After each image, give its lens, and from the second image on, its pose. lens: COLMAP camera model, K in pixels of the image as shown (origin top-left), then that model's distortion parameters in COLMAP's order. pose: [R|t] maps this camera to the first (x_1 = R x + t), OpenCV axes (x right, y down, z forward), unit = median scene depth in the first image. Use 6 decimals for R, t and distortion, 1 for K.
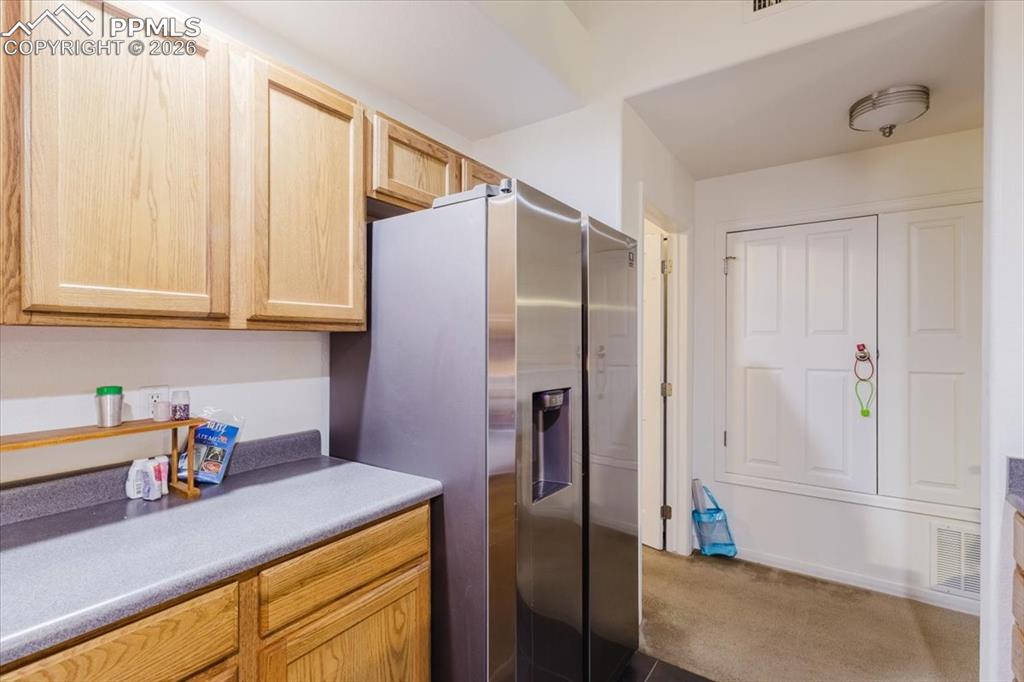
lens RADIAL K [[471.4, 0, 510.5], [0, 471.4, 341.4], [0, 0, 1]] dist [0.001815, 0.003067]
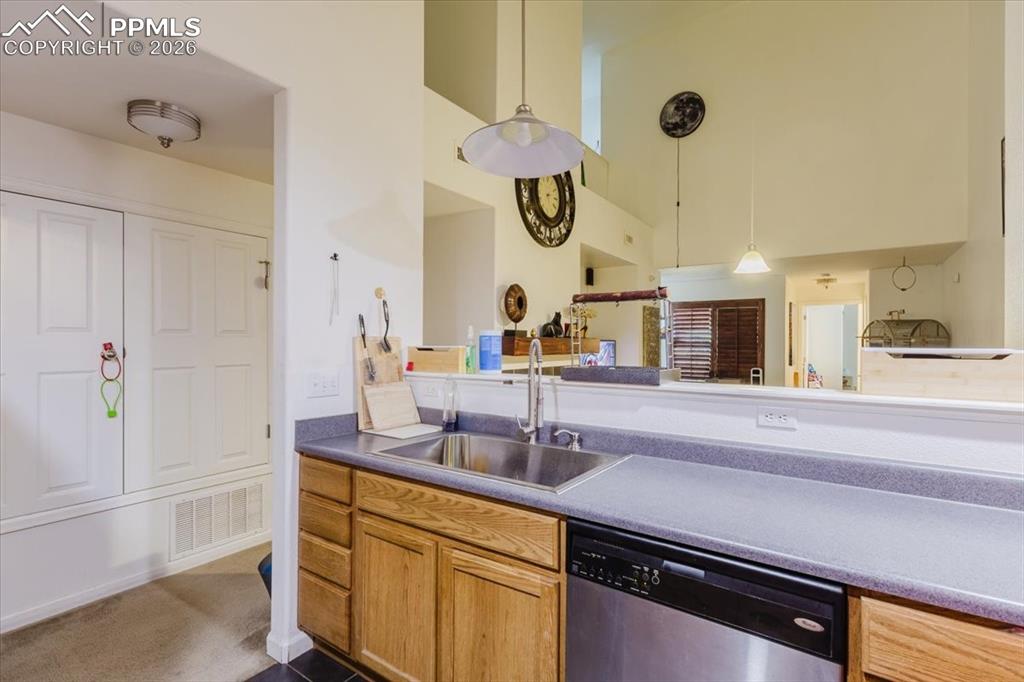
lens RADIAL K [[471.4, 0, 509.8], [0, 471.4, 340.0], [0, 0, 1]] dist [0.001815, 0.003067]
pose [[0.035487, 0.002271, 0.999368, -0.193017], [0.000653, 0.999997, -0.002296, 0.002901], [-0.999370, 0.000735, 0.035486, 0.154107]]
